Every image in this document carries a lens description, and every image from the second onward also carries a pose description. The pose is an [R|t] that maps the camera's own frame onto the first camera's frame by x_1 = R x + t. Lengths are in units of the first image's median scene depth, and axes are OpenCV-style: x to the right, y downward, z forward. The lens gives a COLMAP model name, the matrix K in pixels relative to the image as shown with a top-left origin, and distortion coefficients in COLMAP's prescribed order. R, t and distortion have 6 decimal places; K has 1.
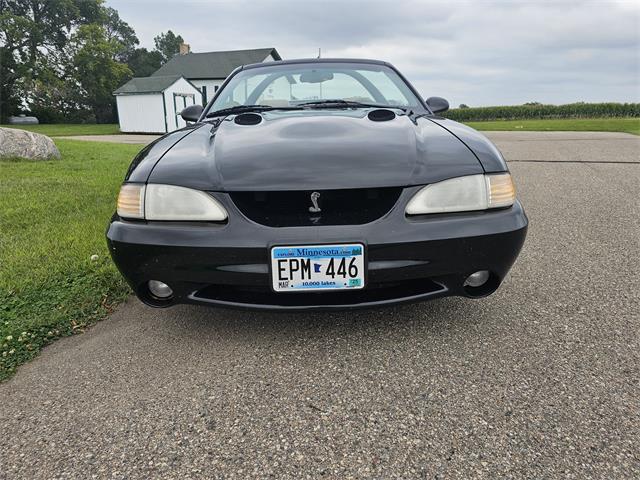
lens RADIAL K [[452.9, 0, 332.1], [0, 452.9, 240.0], [0, 0, 1]] dist [0.062893, -0.066654]
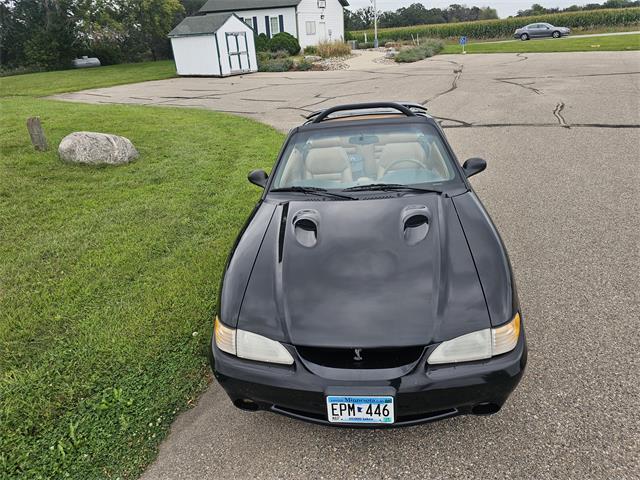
lens RADIAL K [[452.9, 0, 332.1], [0, 452.9, 240.0], [0, 0, 1]] dist [0.062893, -0.066654]
pose [[0.992665, 0.002446, -0.120874, 0.045822], [0.018896, 0.984370, 0.175098, -0.622861], [0.119413, -0.176097, 0.977103, -0.257033]]
